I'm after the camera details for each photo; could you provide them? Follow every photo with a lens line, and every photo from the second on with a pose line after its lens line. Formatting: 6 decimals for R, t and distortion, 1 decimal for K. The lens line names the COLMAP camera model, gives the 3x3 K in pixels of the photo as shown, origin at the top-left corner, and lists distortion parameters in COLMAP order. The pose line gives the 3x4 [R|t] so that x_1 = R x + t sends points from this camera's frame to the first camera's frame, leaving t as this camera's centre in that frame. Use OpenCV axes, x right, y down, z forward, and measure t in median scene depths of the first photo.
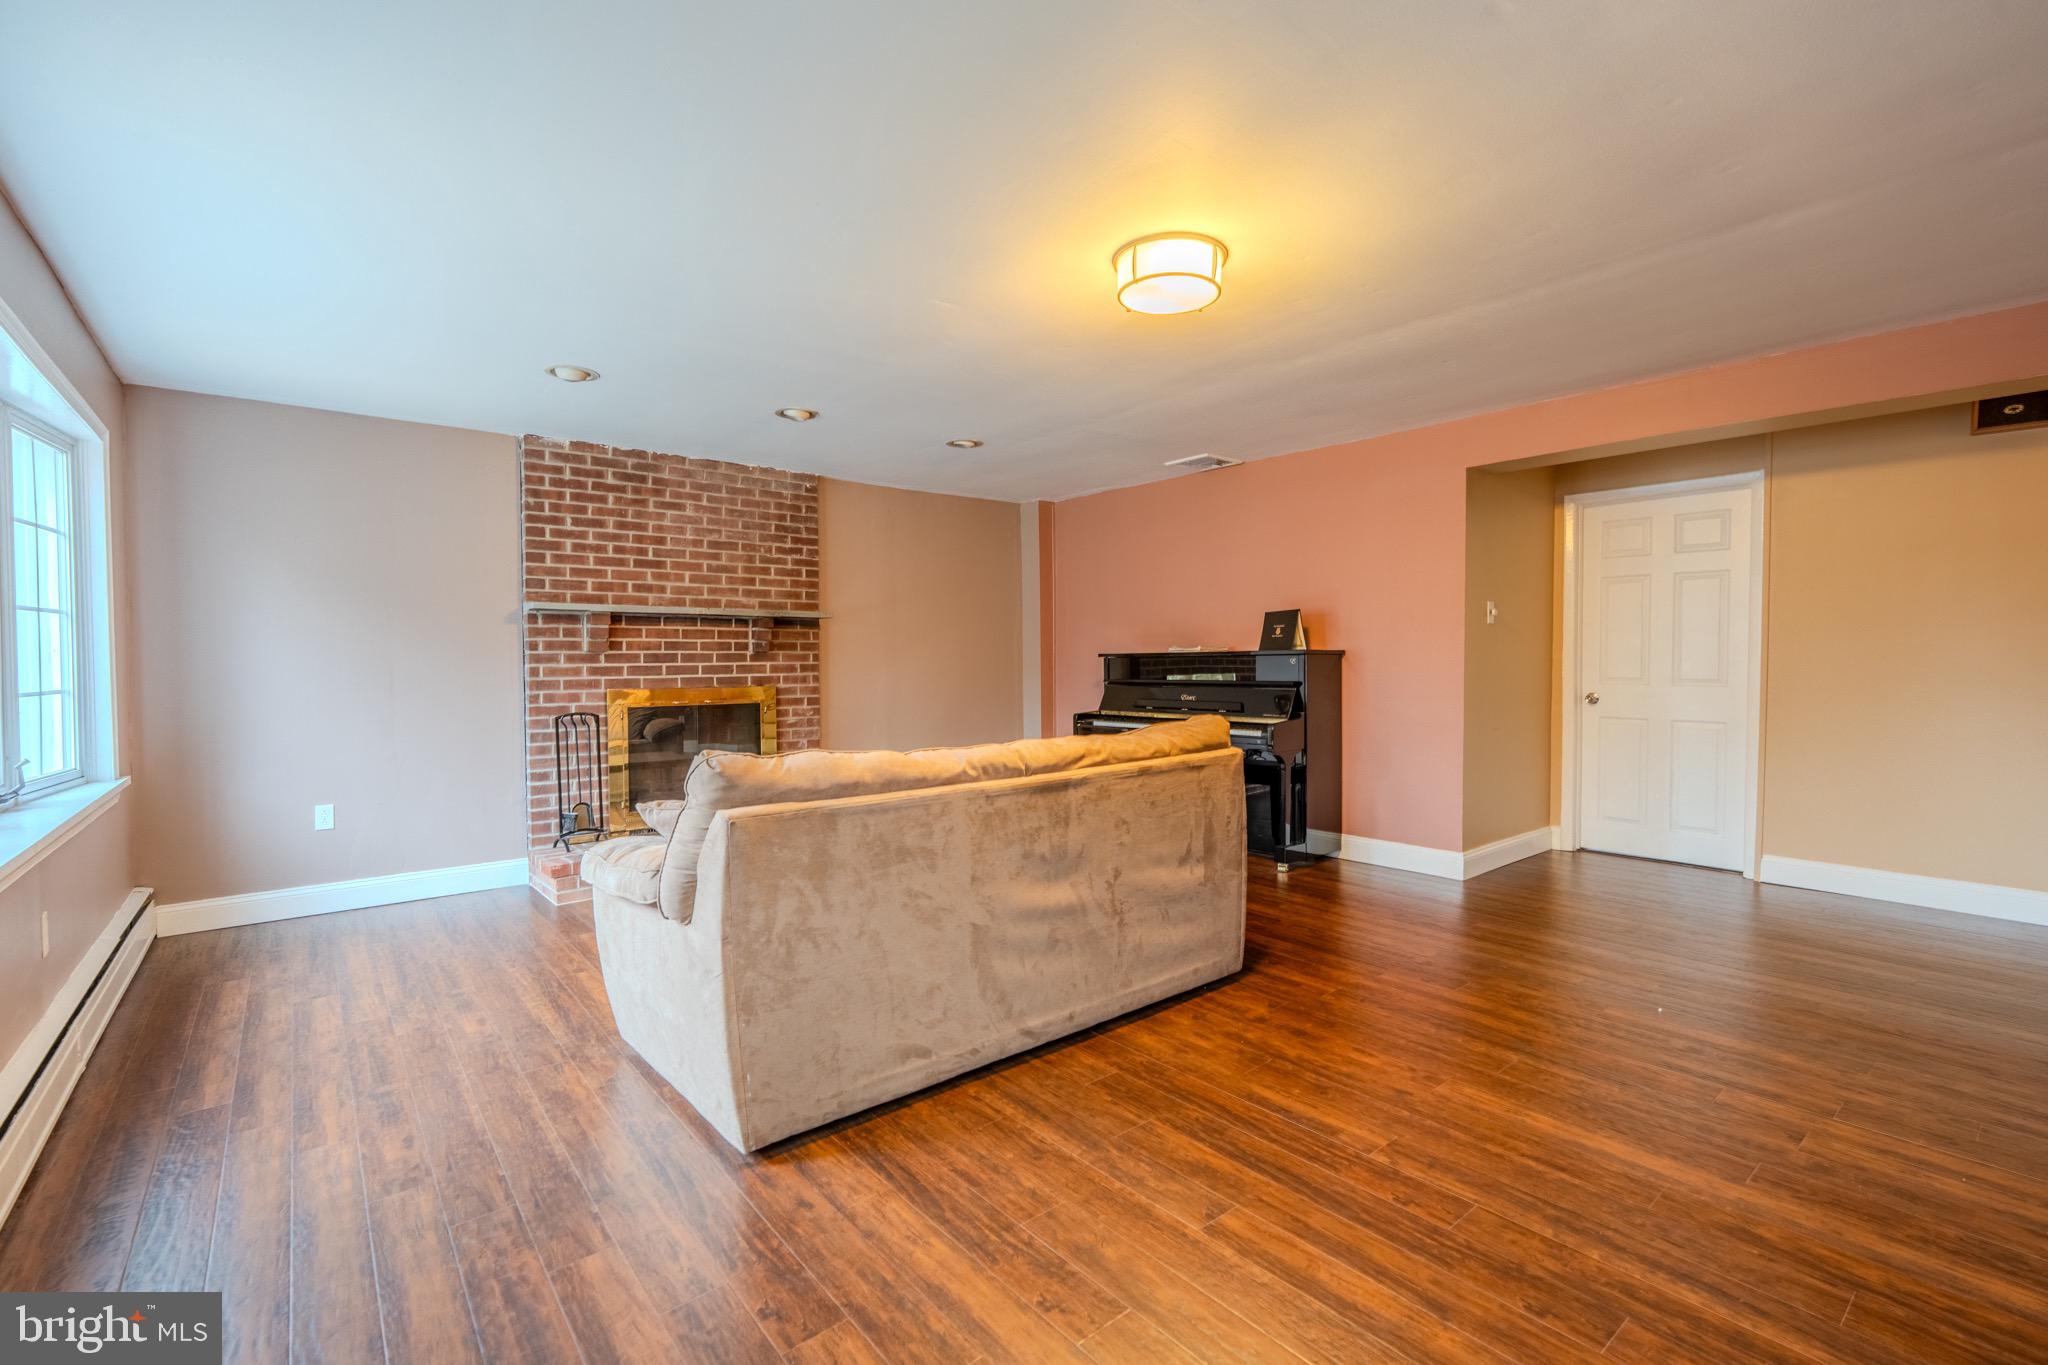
lens RADIAL K [[906.5, 0, 1022.3], [0, 906.5, 681.0], [0, 0, 1]] dist [-0.012065, 0.001099]
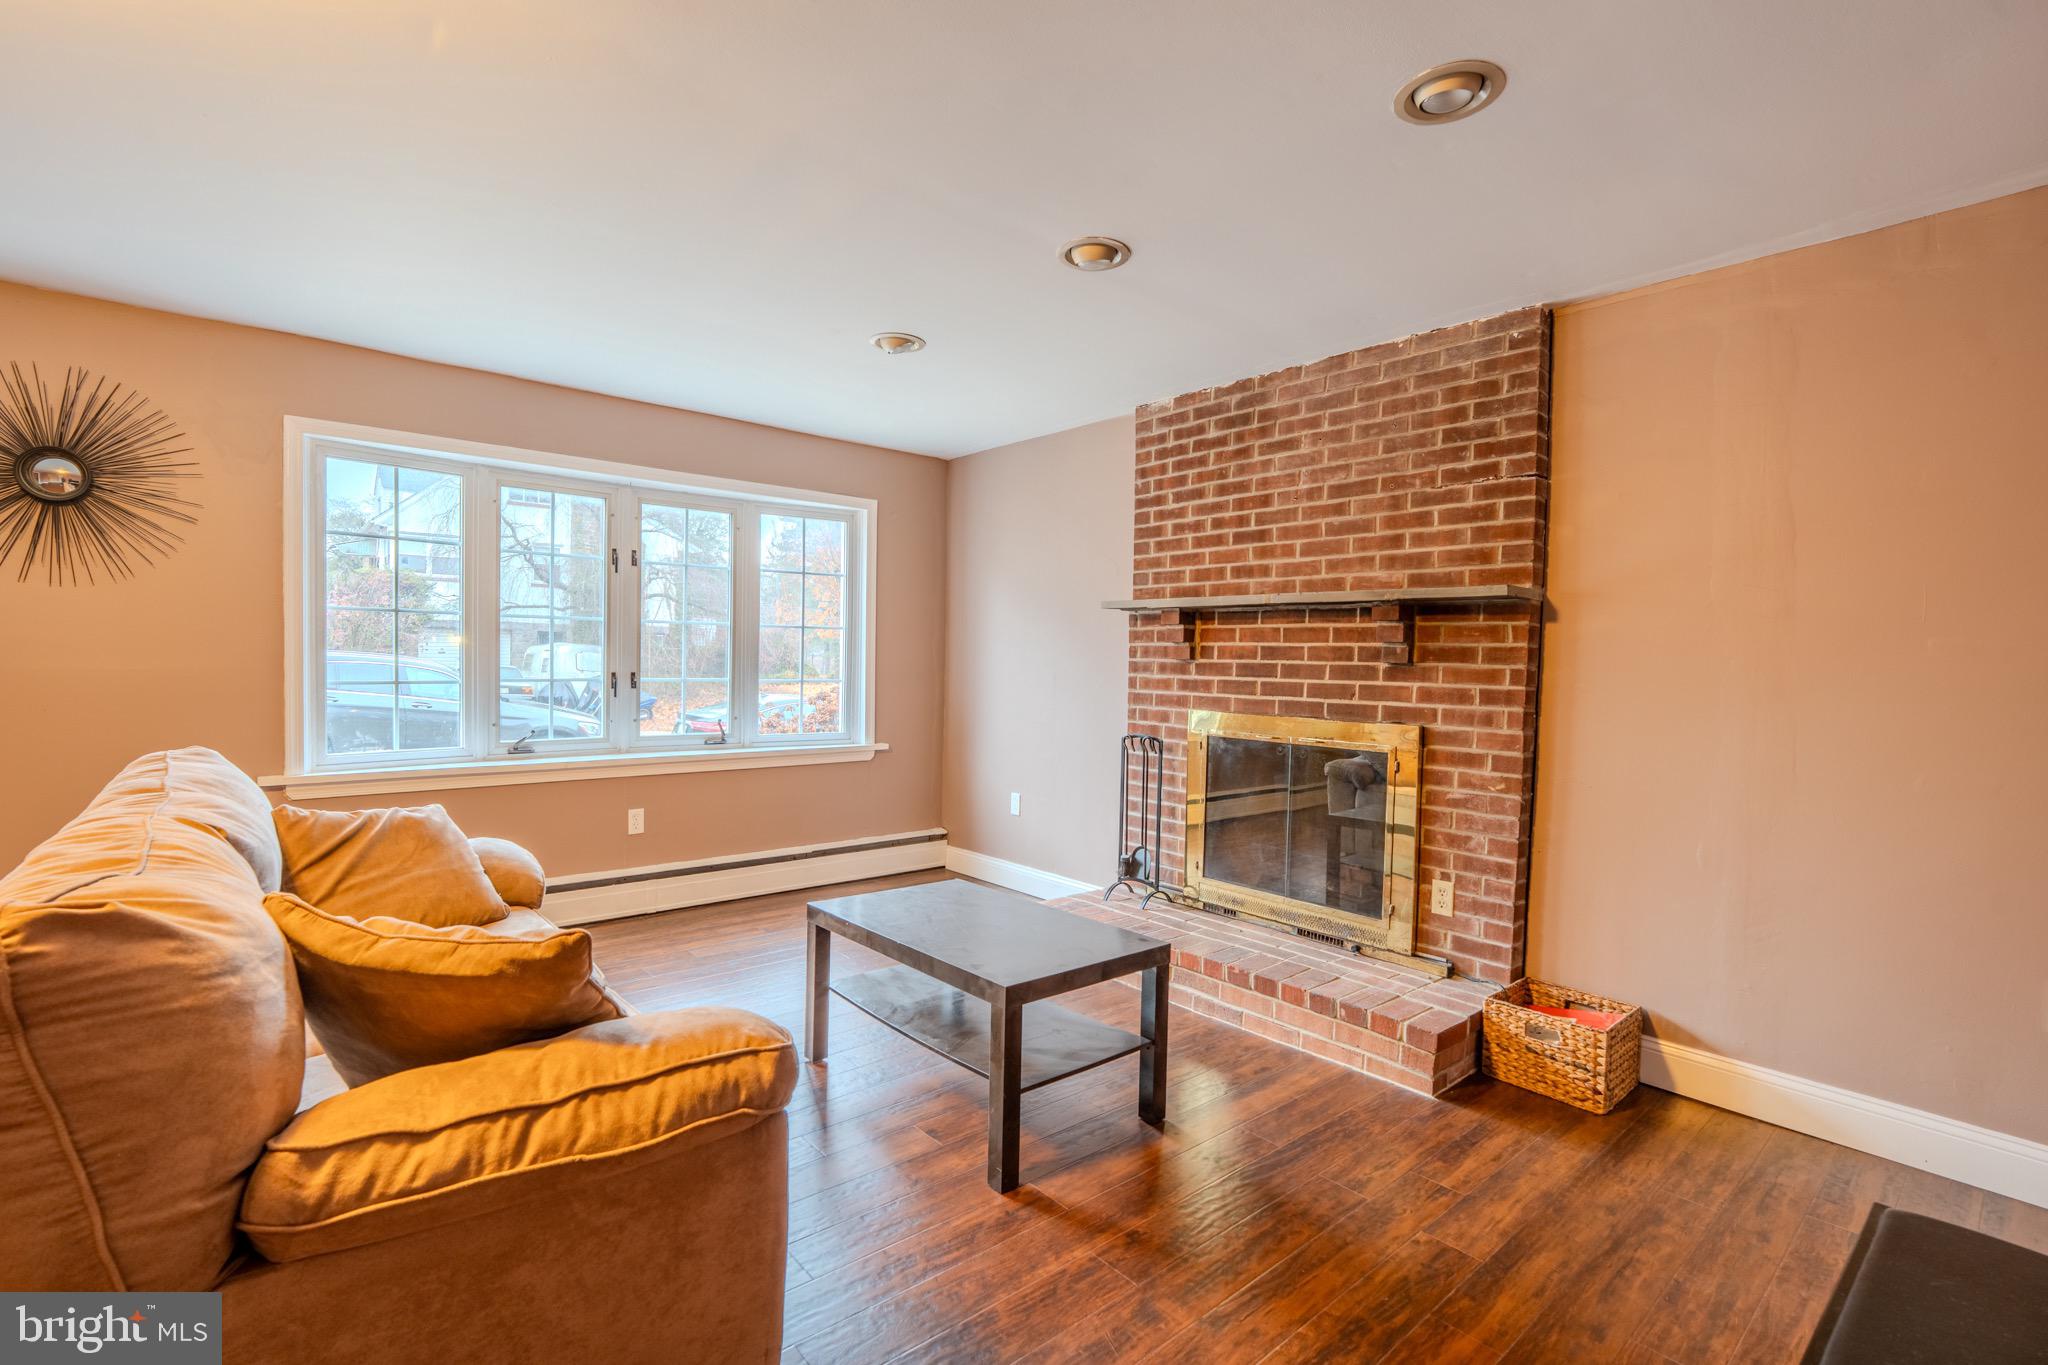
lens RADIAL K [[906.5, 0, 1017.0], [0, 906.5, 679.8], [0, 0, 1]] dist [-0.012065, 0.001099]
pose [[0.024055, 0.027664, -0.999328, 0.297267], [-0.046104, 0.998584, 0.026533, -0.028656], [0.998647, 0.045435, 0.025296, 0.817140]]
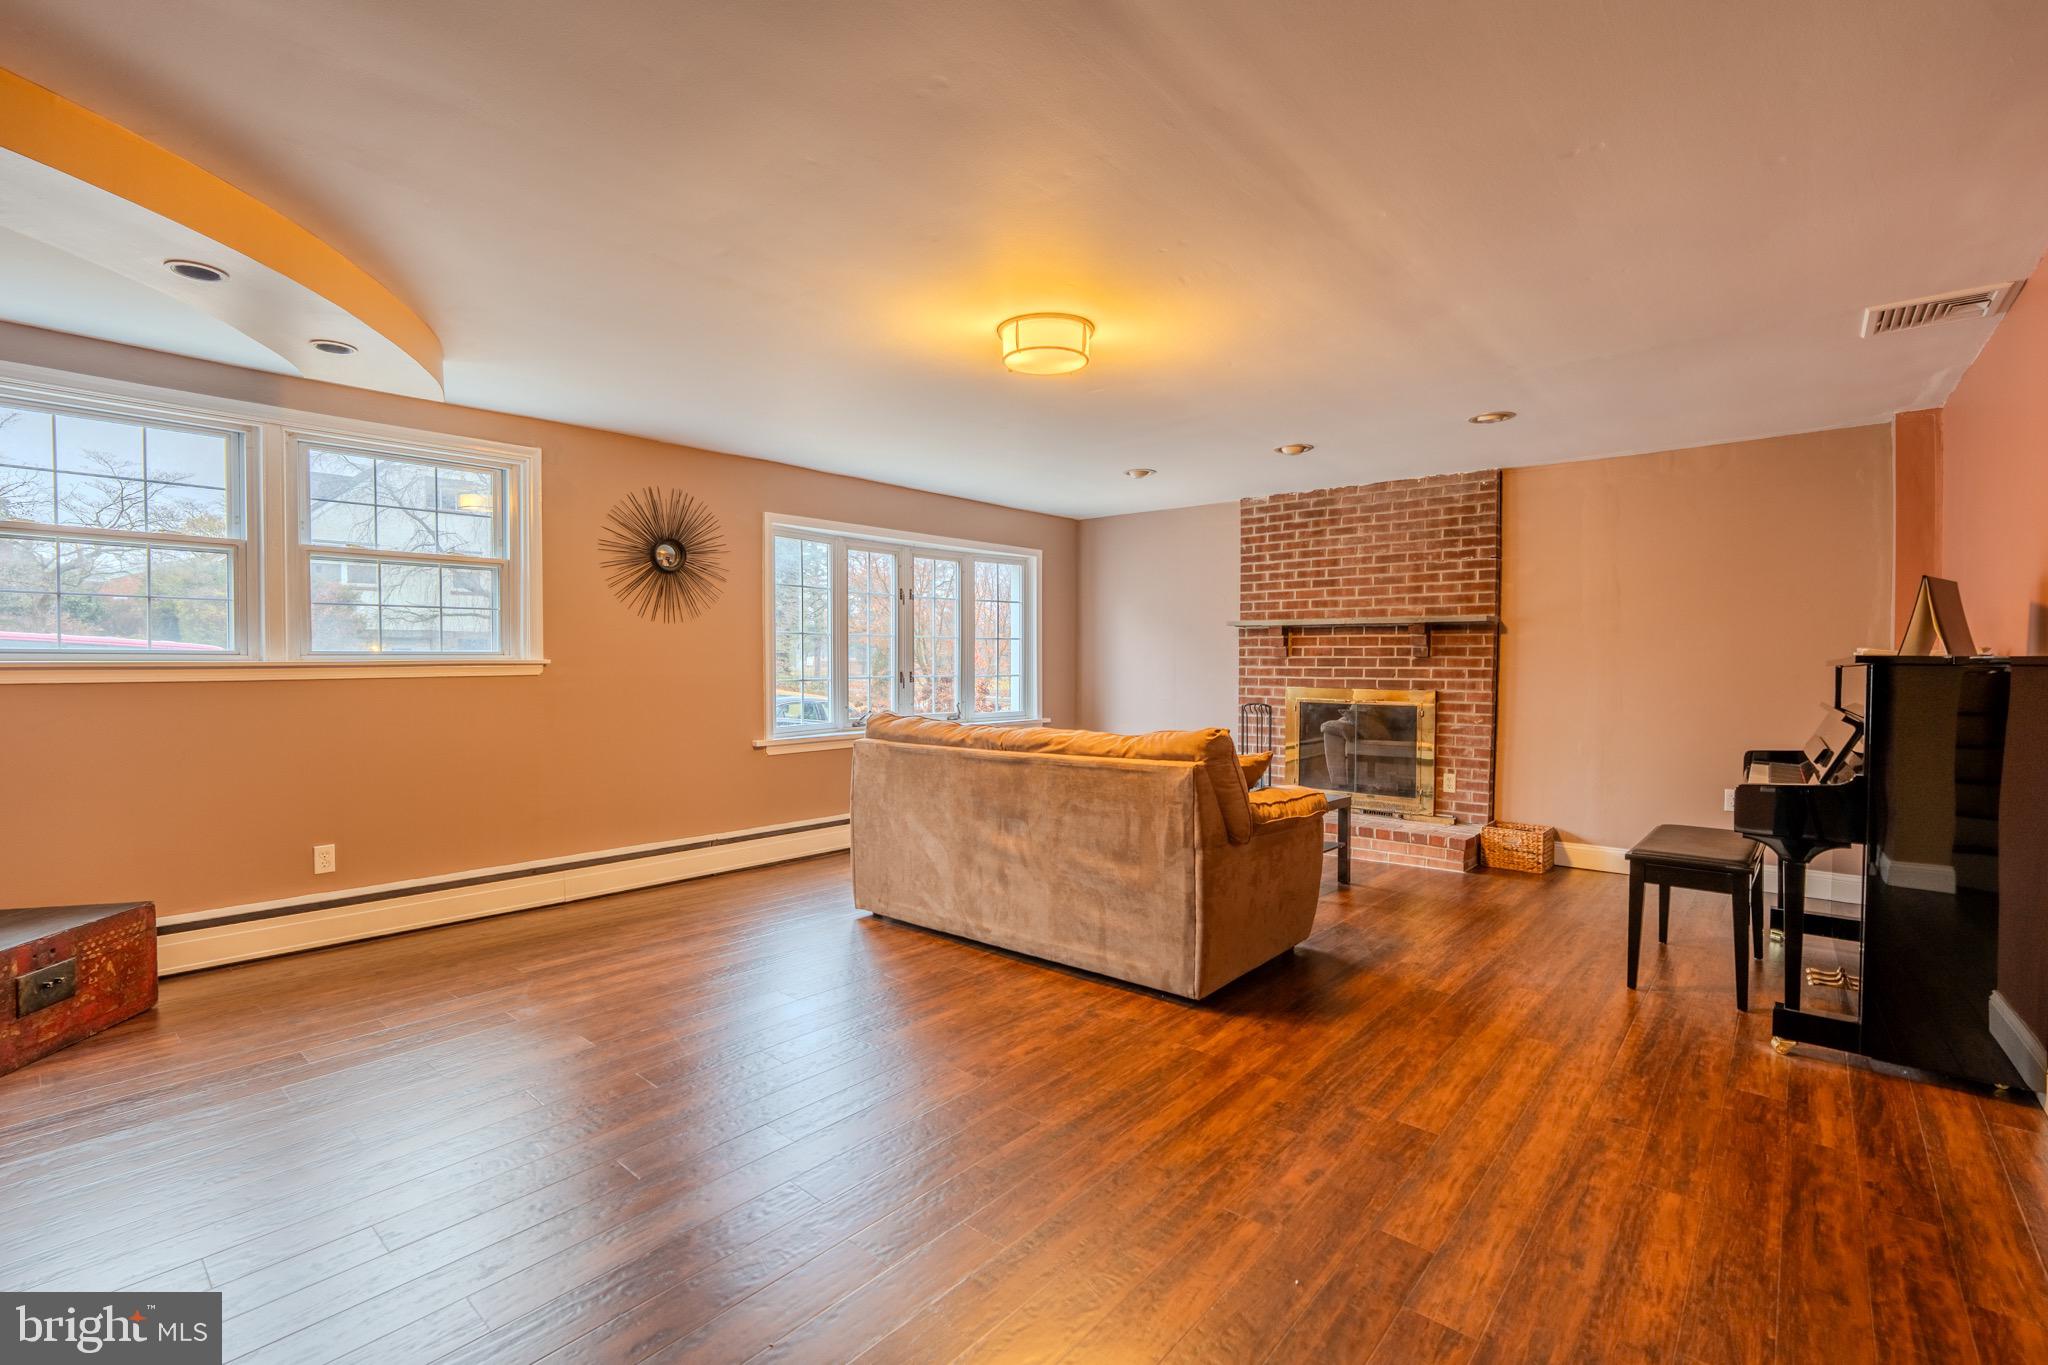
lens RADIAL K [[906.5, 0, 1020.4], [0, 906.5, 679.5], [0, 0, 1]] dist [-0.012065, 0.001099]
pose [[0.171733, 0.026704, -0.984782, 0.707663], [-0.028707, 0.999344, 0.022092, -0.017710], [0.984725, 0.024476, 0.172387, 0.407868]]
